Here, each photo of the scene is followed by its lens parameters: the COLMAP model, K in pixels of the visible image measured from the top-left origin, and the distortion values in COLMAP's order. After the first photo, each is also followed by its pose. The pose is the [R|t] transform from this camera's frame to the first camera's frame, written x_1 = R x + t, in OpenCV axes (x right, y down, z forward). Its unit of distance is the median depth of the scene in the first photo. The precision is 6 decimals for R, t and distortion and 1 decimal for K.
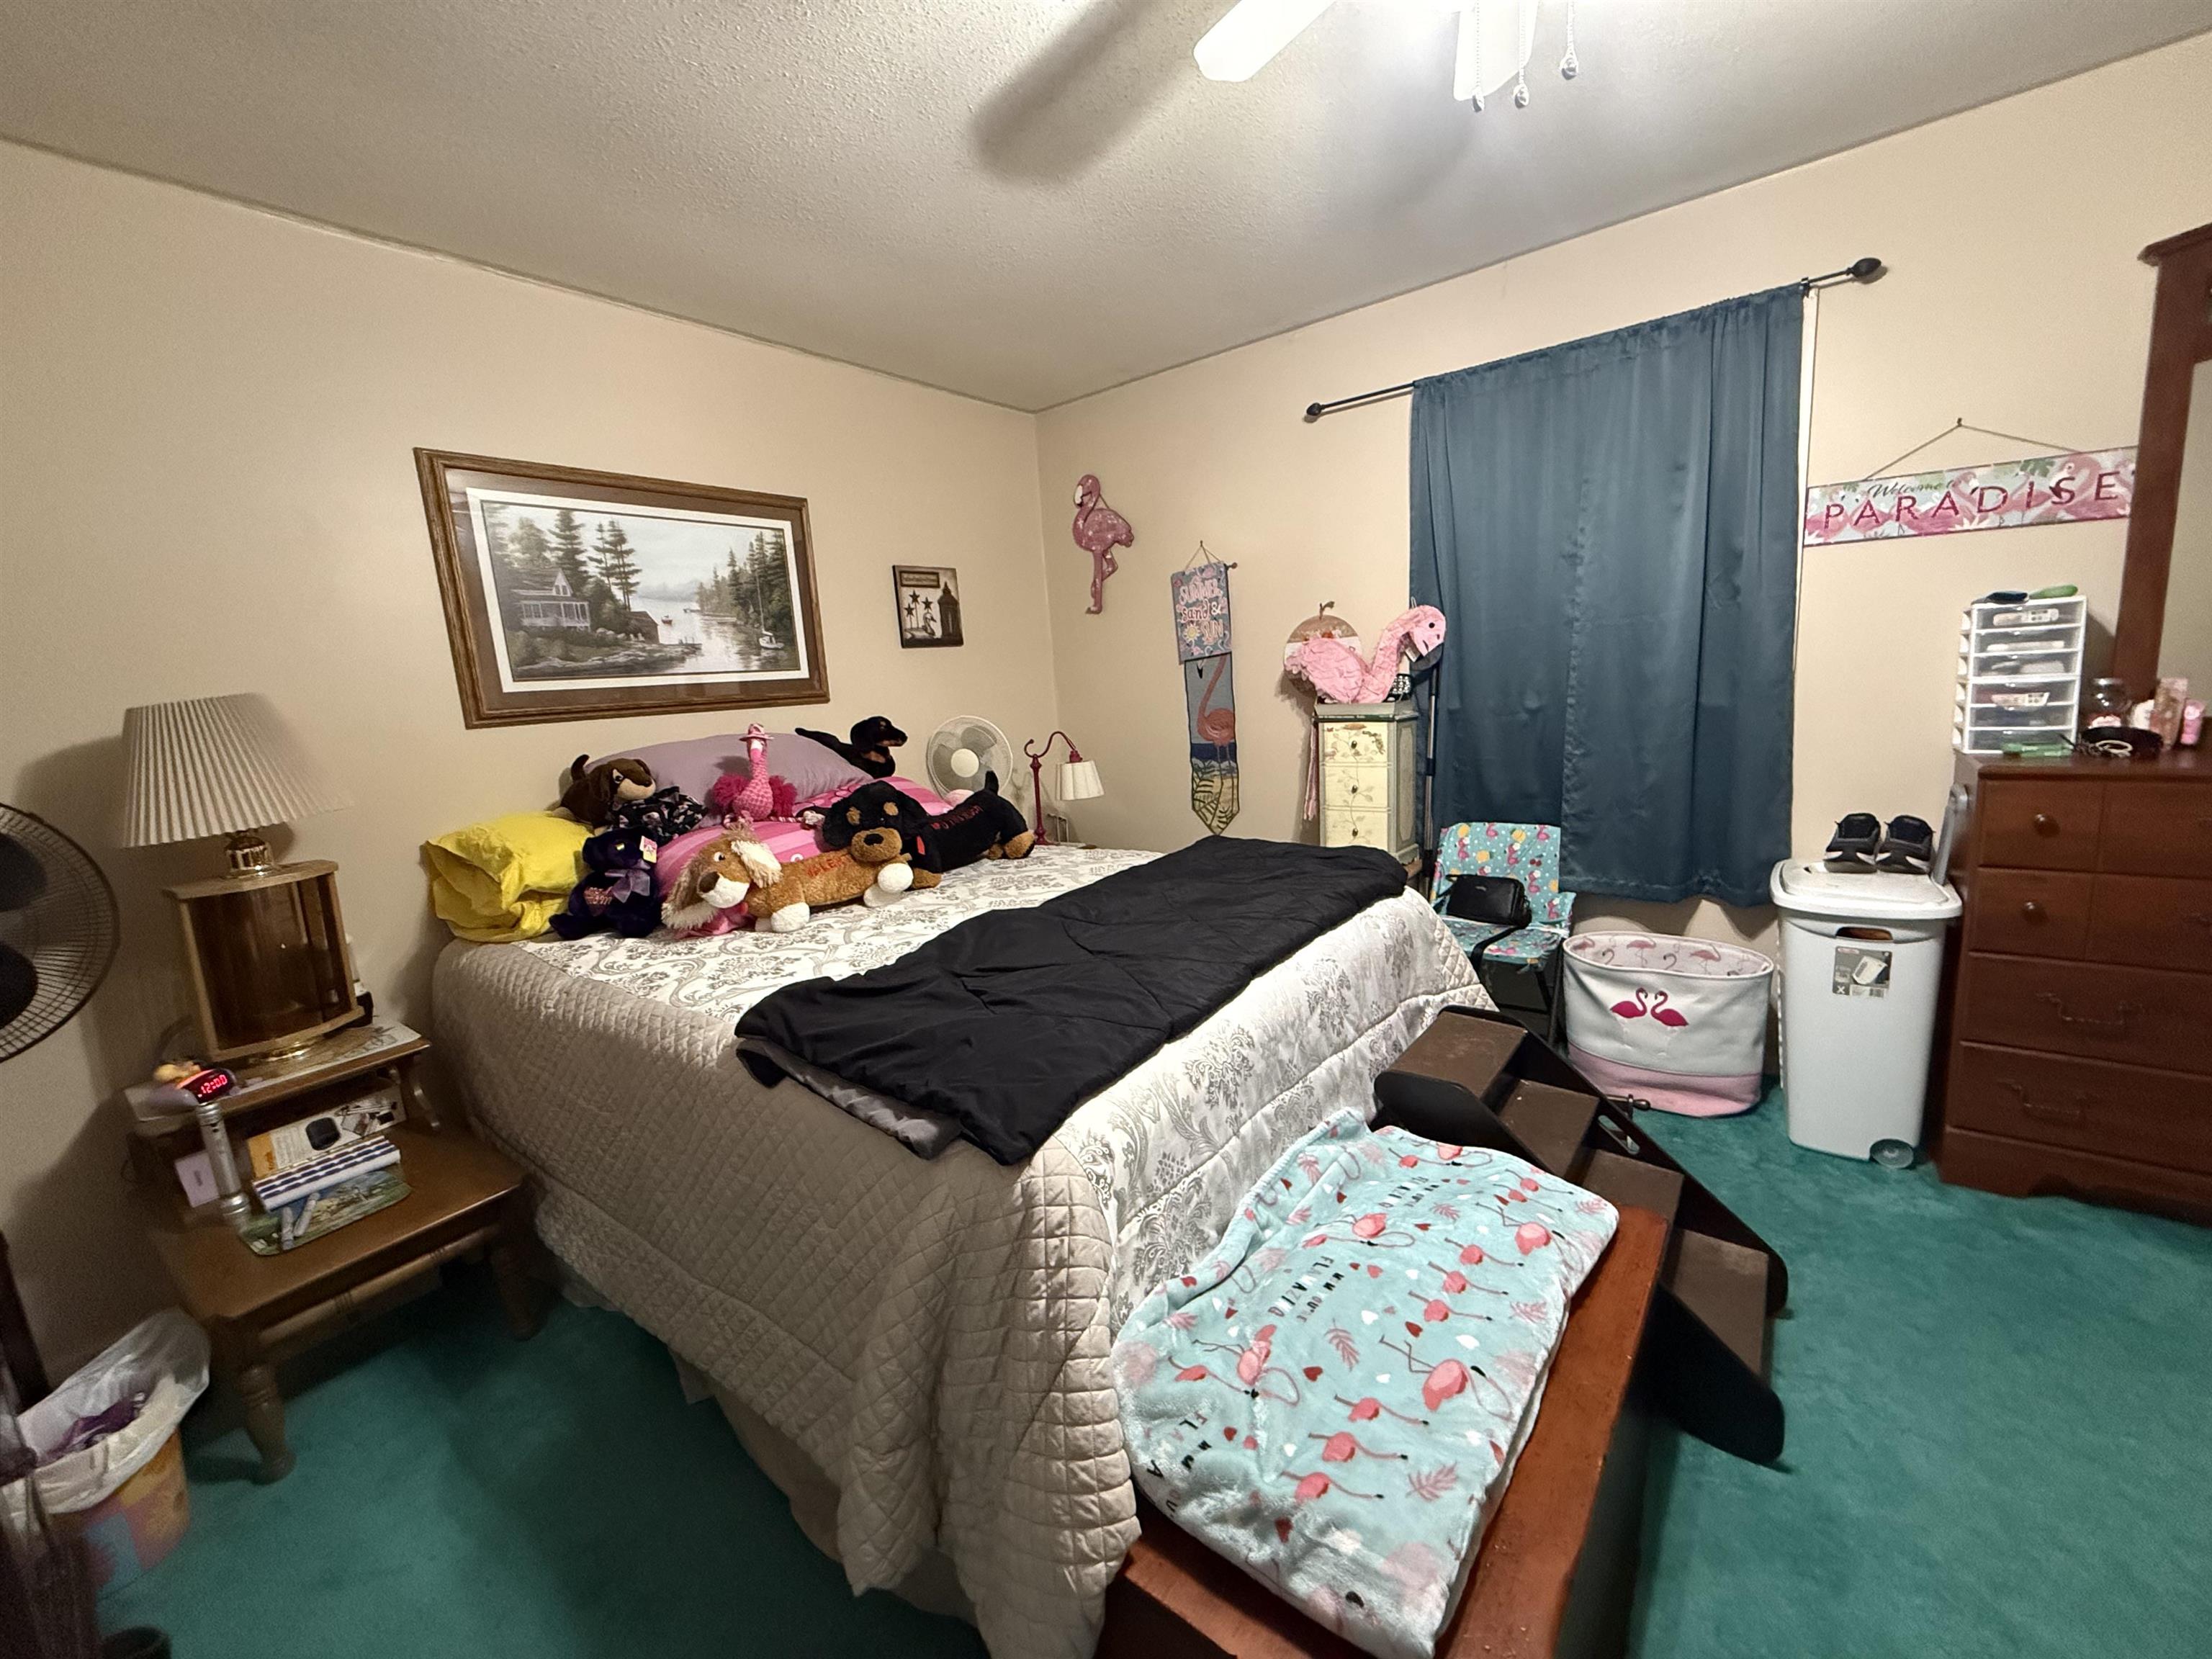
lens RADIAL K [[882.0, 0, 1098.8], [0, 882.0, 828.9], [0, 0, 1]] dist [0.000142, 0.000160]
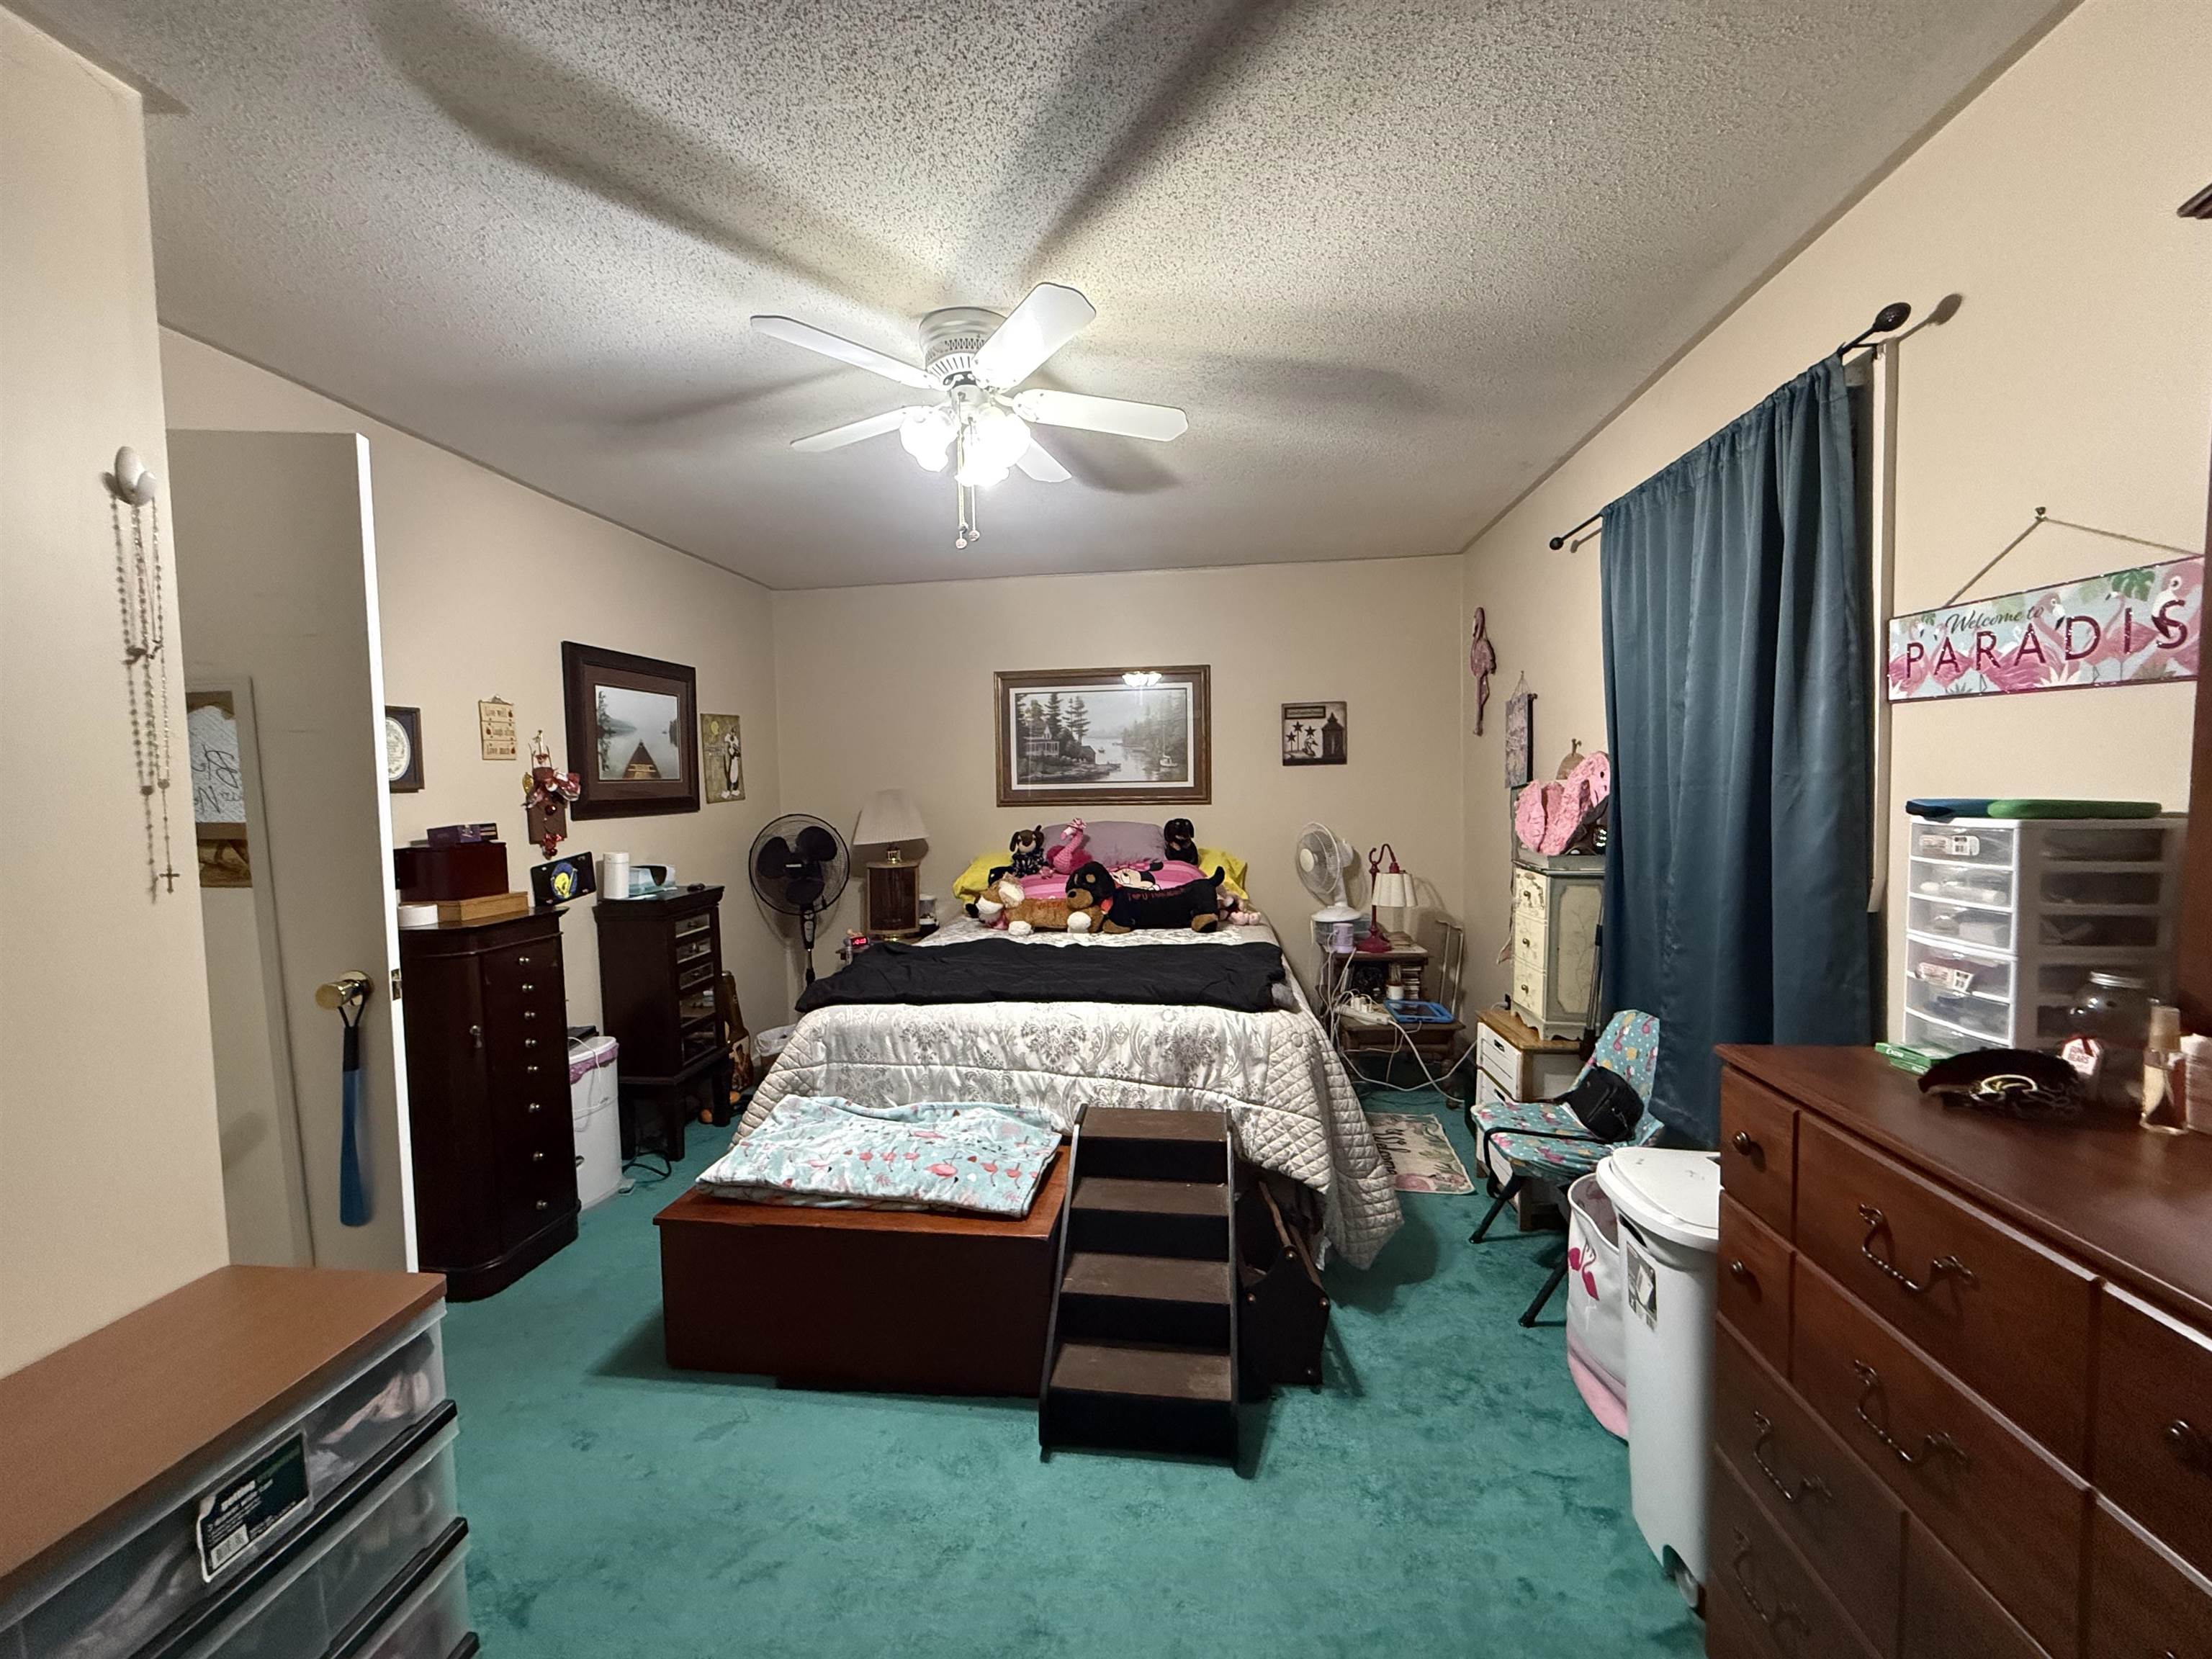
lens RADIAL K [[882.0, 0, 1098.8], [0, 882.0, 828.9], [0, 0, 1]] dist [0.000142, 0.000160]
pose [[0.515921, 0.103778, -0.850327, 1.086450], [-0.160931, 0.986703, 0.022779, -0.145370], [0.841384, 0.125092, 0.525762, 0.152843]]
